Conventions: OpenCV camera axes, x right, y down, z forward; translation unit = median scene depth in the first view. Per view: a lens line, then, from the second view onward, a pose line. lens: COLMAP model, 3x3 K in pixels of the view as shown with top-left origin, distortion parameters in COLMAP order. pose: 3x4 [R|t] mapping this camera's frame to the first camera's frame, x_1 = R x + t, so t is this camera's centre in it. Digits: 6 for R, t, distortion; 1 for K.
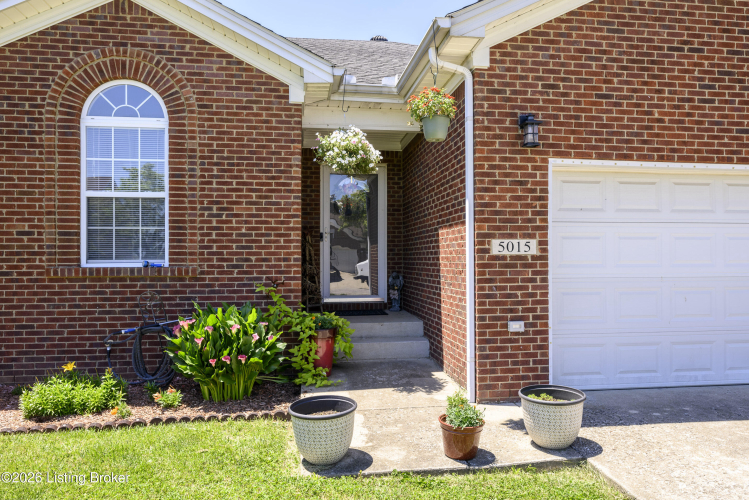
lens RADIAL K [[521.2, 0, 373.2], [0, 521.2, 253.0], [0, 0, 1]] dist [-0.004459, -0.000722]
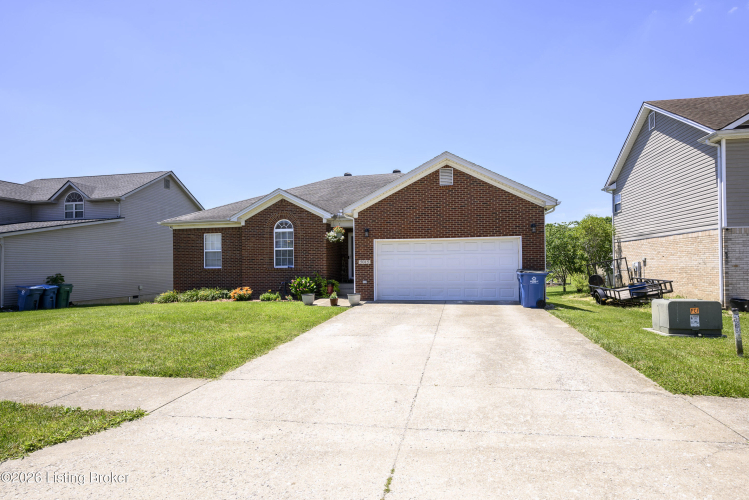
lens RADIAL K [[394.5, 0, 376.5], [0, 394.5, 253.1], [0, 0, 1]] dist [0.005636, -0.000106]
pose [[0.940707, -0.016676, -0.338809, 1.346944], [0.011726, 0.999793, -0.016653, -0.028555], [0.339016, 0.011693, 0.940708, -1.763106]]
